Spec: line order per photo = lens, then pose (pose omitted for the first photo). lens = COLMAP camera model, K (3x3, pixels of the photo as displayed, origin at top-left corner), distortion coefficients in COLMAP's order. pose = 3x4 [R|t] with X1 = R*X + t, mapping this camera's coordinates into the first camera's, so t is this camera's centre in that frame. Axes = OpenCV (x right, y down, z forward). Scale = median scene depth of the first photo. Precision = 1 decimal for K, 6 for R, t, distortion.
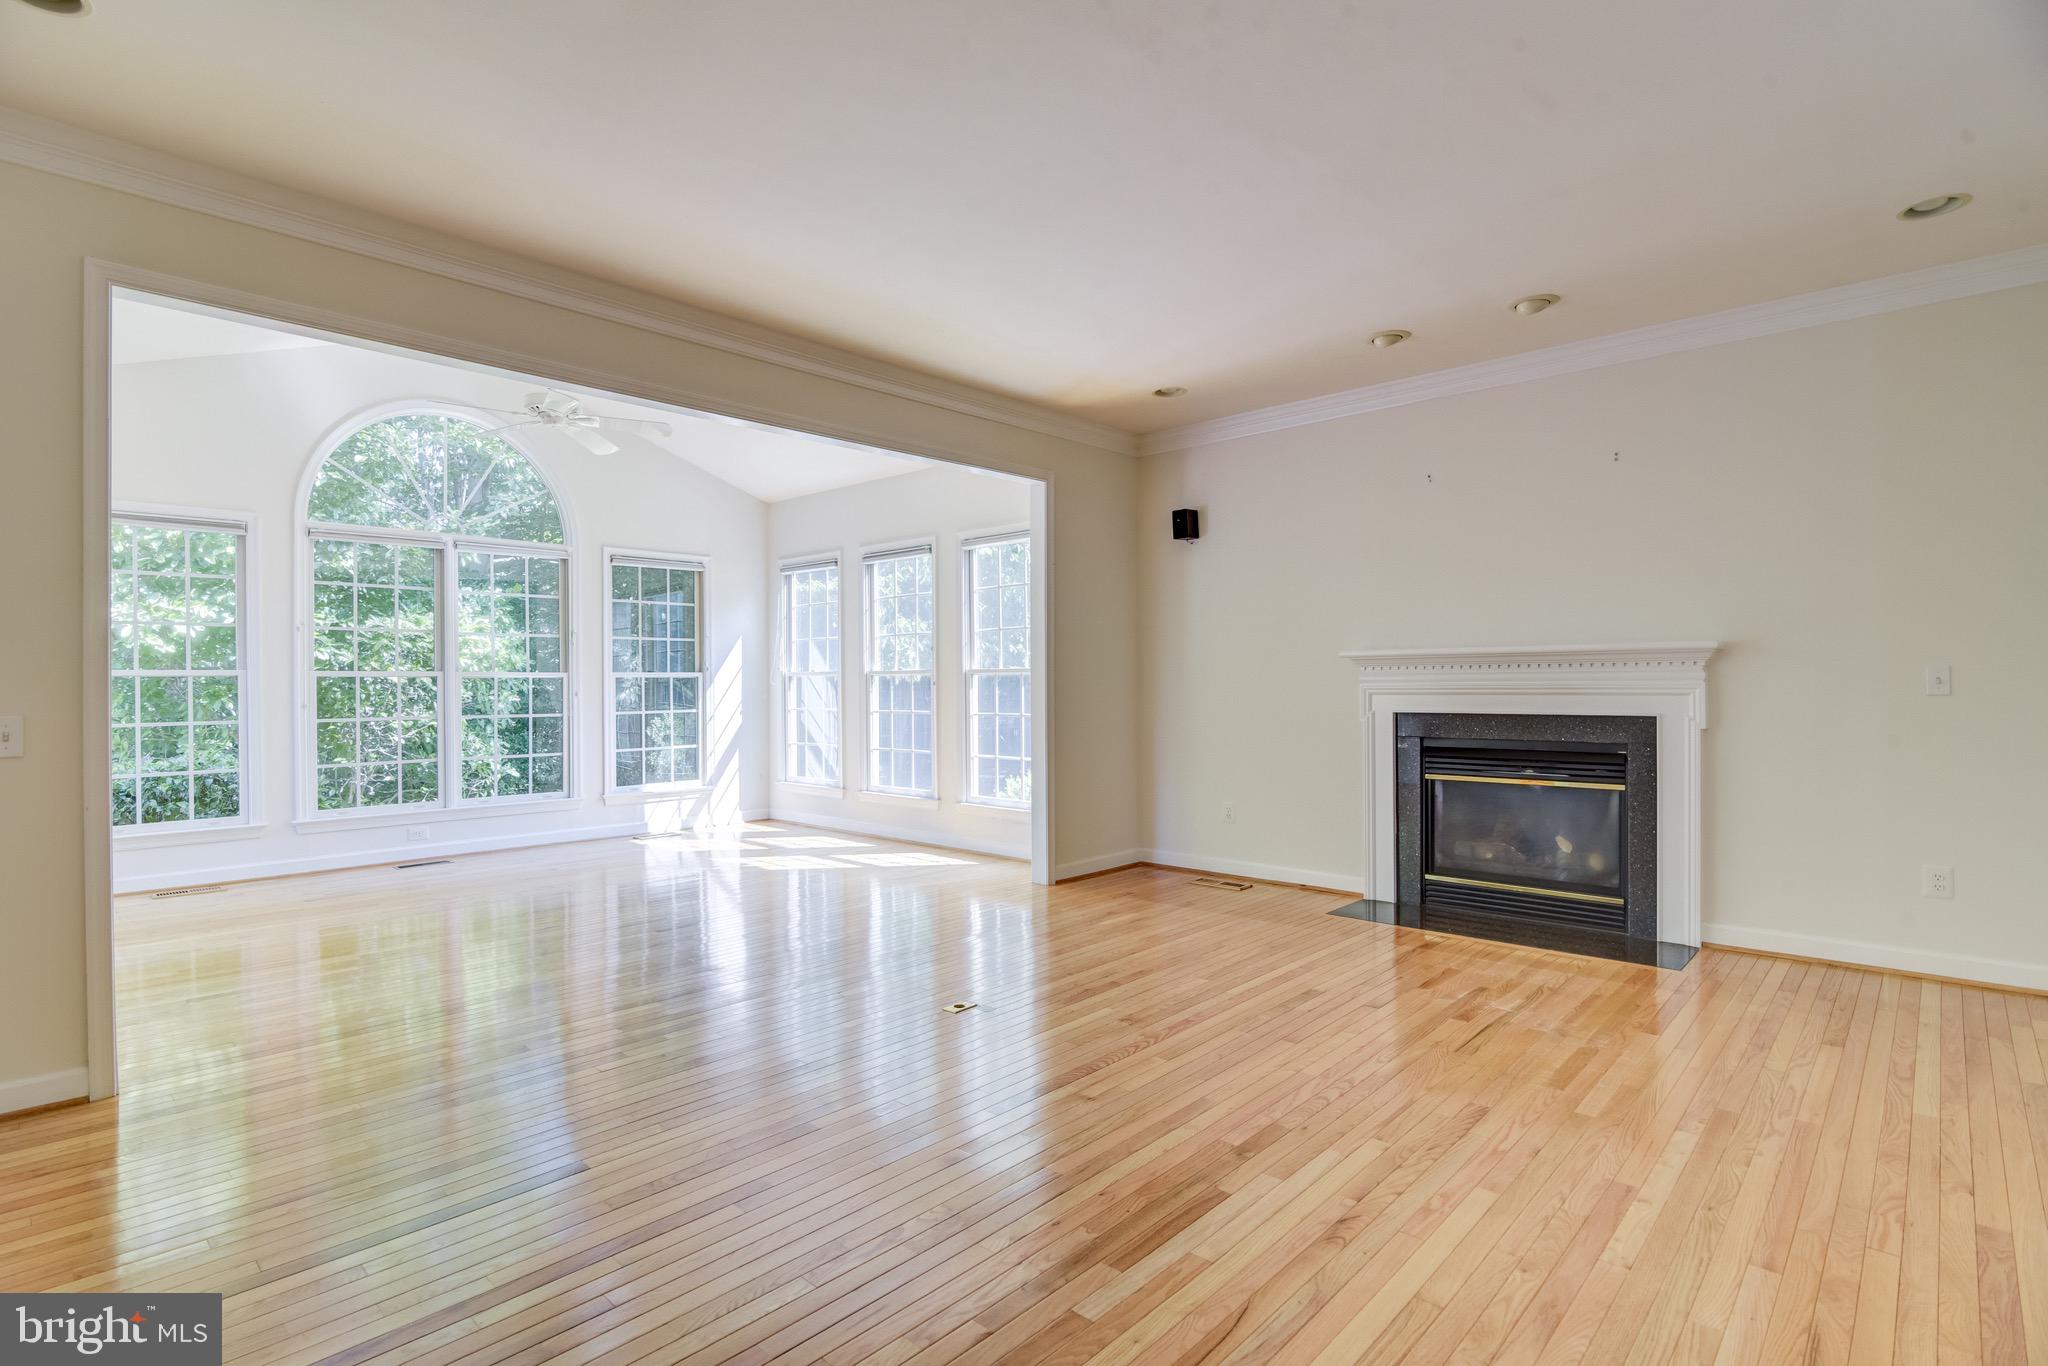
lens RADIAL K [[995.2, 0, 1013.3], [0, 995.2, 680.9], [0, 0, 1]] dist [-0.017979, 0.000092]
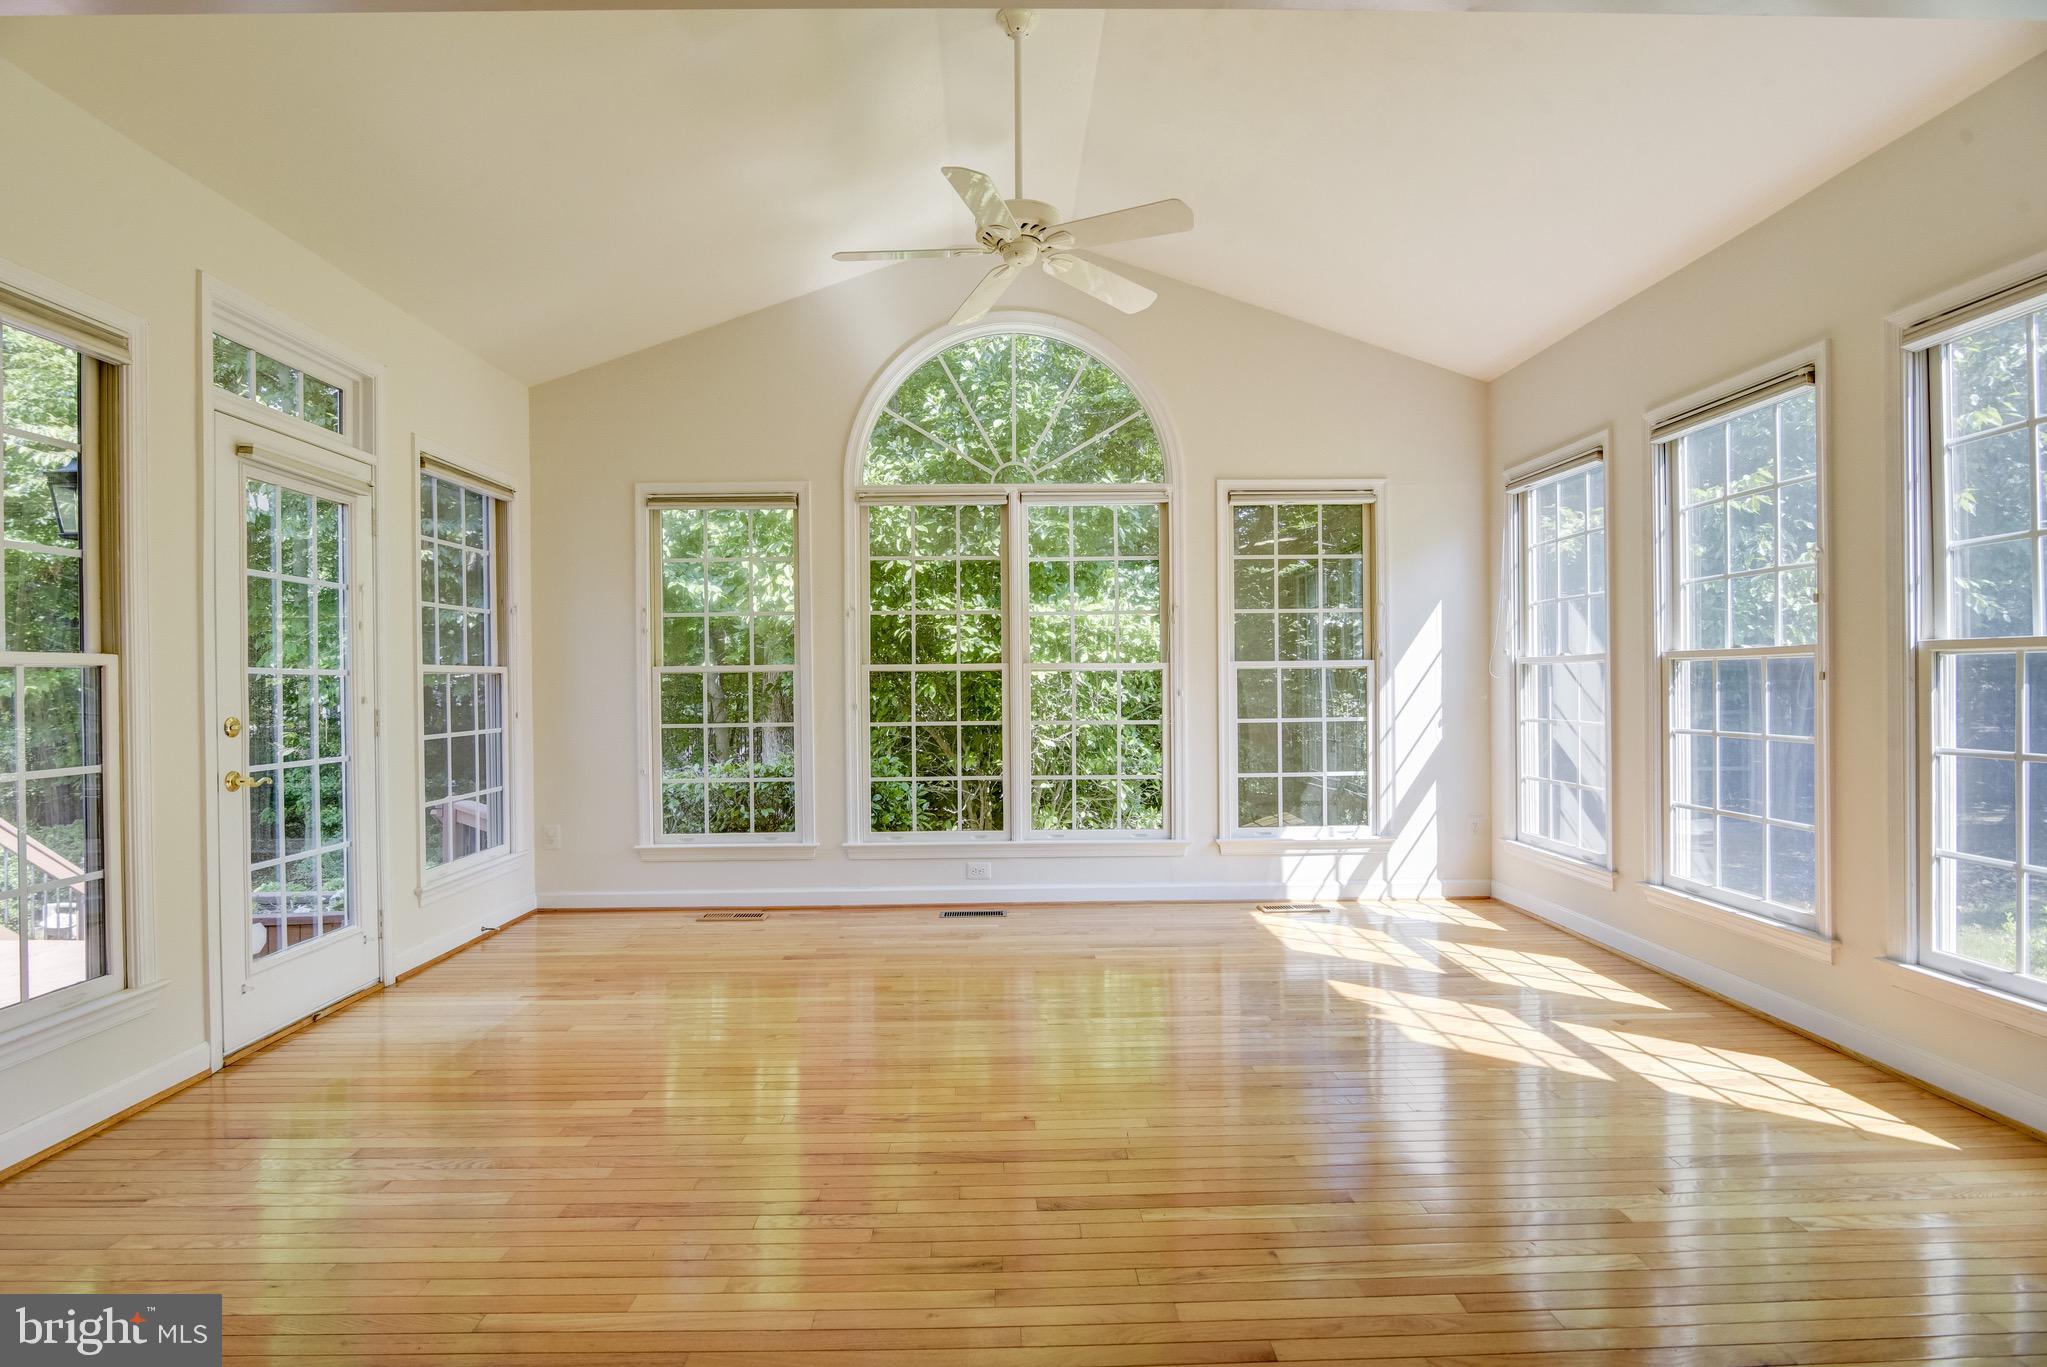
lens RADIAL K [[994.7, 0, 1012.0], [0, 994.7, 686.2], [0, 0, 1]] dist [-0.017979, 0.000092]
pose [[0.699918, 0.002474, -0.714219, -0.026711], [0.007350, 0.999916, 0.010667, -0.000166], [0.714185, -0.012715, 0.699841, 0.584544]]
